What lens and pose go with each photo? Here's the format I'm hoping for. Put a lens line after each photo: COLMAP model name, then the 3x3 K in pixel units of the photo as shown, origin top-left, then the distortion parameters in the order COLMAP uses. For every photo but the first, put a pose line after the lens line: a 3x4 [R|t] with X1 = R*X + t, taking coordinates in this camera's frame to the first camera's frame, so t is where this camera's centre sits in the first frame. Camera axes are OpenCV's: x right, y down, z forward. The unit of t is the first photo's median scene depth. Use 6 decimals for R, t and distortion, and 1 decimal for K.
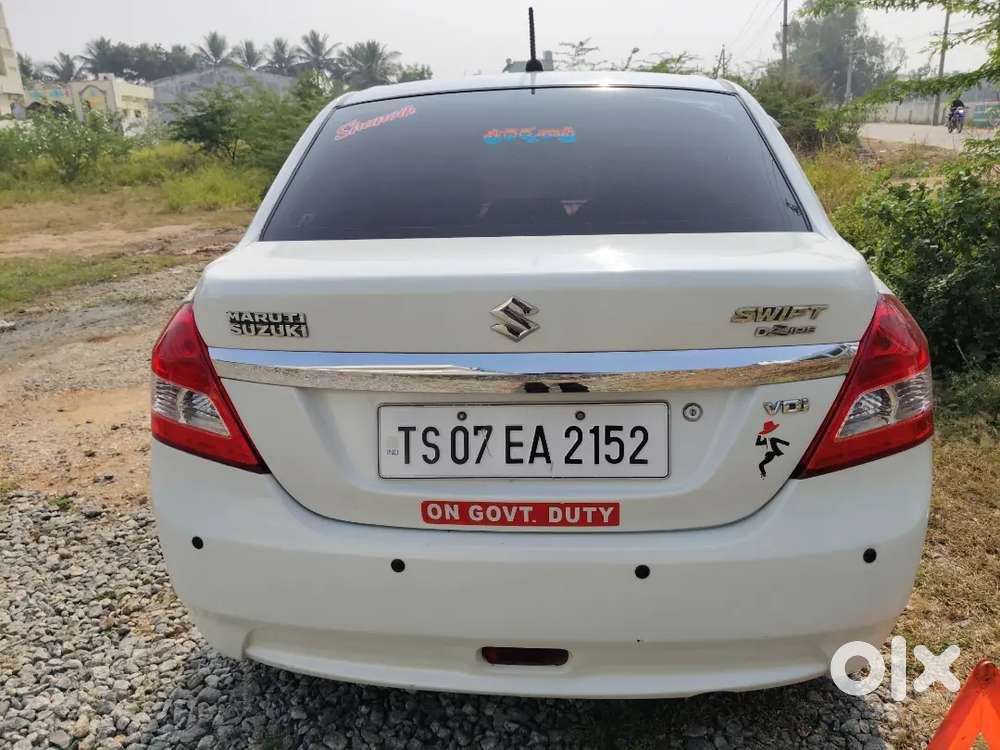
lens RADIAL K [[808.0, 0, 480.8], [0, 808.0, 387.4], [0, 0, 1]] dist [0.090666, -0.172509]
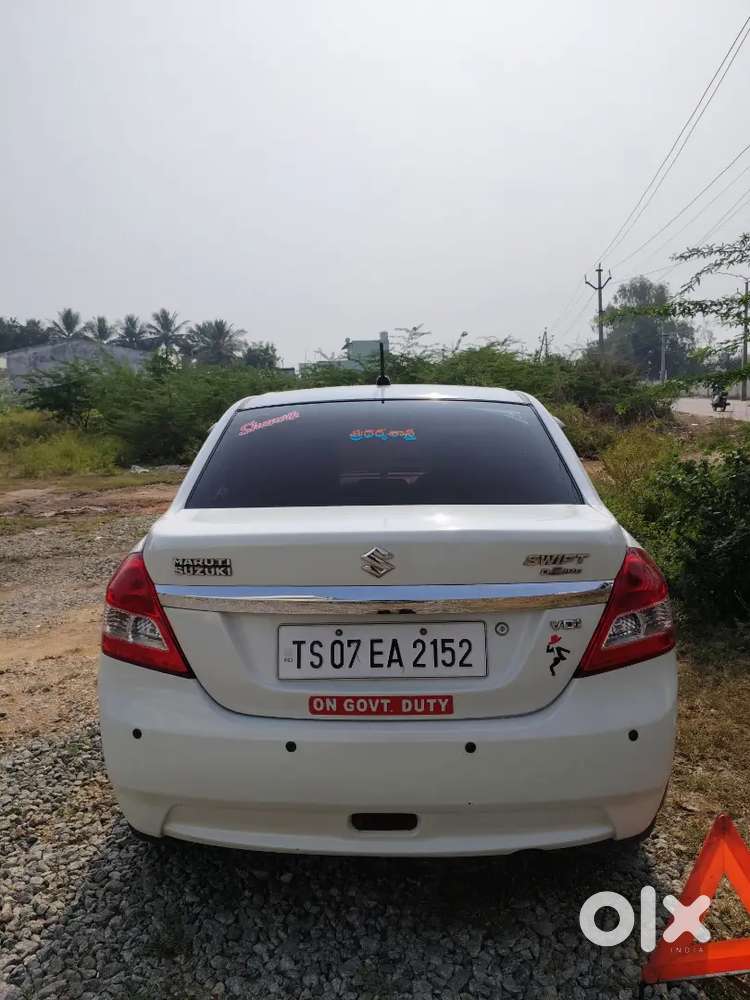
lens RADIAL K [[808.7, 0, 360.6], [0, 808.7, 507.5], [0, 0, 1]] dist [0.122258, -0.255106]
pose [[0.998705, 0.004324, 0.050685, -0.041271], [0.004498, 0.984972, -0.172658, 0.045785], [-0.050670, 0.172663, 0.983677, -0.294978]]
